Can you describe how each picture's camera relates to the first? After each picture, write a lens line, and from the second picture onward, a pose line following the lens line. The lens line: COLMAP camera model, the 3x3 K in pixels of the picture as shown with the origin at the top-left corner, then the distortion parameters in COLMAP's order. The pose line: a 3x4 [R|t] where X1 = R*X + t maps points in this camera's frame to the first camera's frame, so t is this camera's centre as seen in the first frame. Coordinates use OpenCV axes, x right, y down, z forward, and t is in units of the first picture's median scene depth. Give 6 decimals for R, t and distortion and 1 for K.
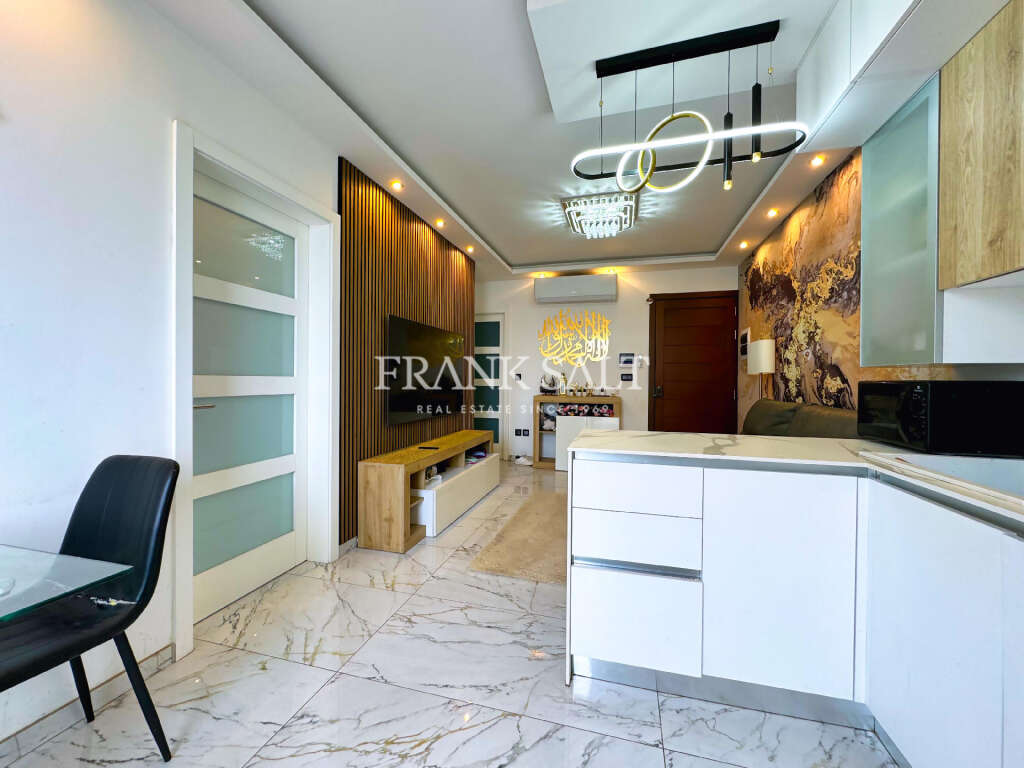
lens RADIAL K [[405.2, 0, 512.0], [0, 405.2, 384.0], [0, 0, 1]] dist [-0.007005, 0.000155]
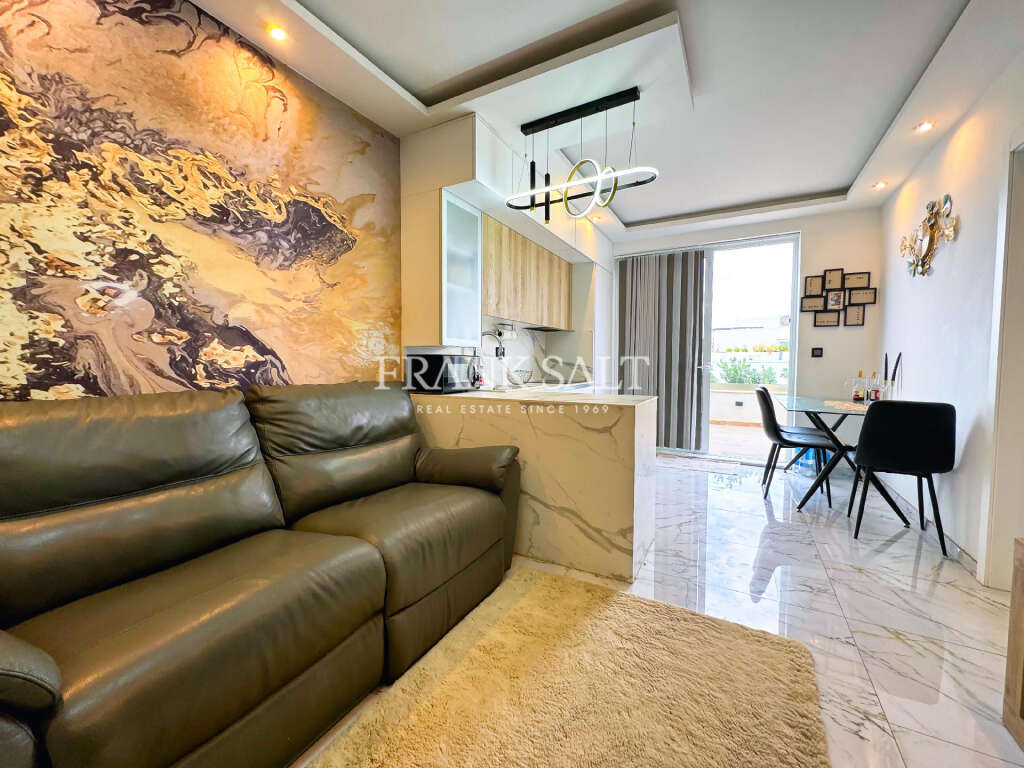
lens RADIAL K [[405.2, 0, 512.0], [0, 405.2, 384.0], [0, 0, 1]] dist [-0.007005, 0.000155]
pose [[-0.970907, -0.023250, 0.238325, 0.370926], [-0.006534, 0.997477, 0.070691, -0.007272], [-0.239368, 0.067078, -0.968609, 3.118727]]
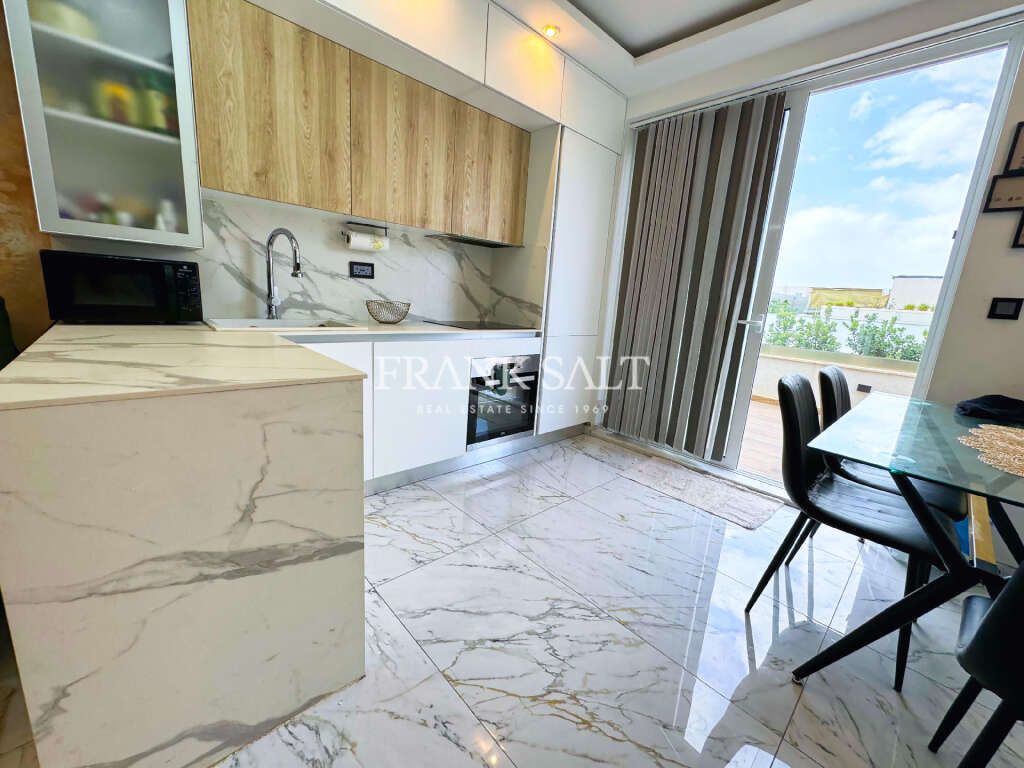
lens RADIAL K [[405.2, 0, 512.0], [0, 405.2, 384.0], [0, 0, 1]] dist [-0.007005, 0.000155]
pose [[-0.847428, -0.176018, 0.500883, -0.453819], [-0.067182, 0.971410, 0.227705, 0.006037], [-0.526643, 0.159314, -0.835025, 1.617679]]
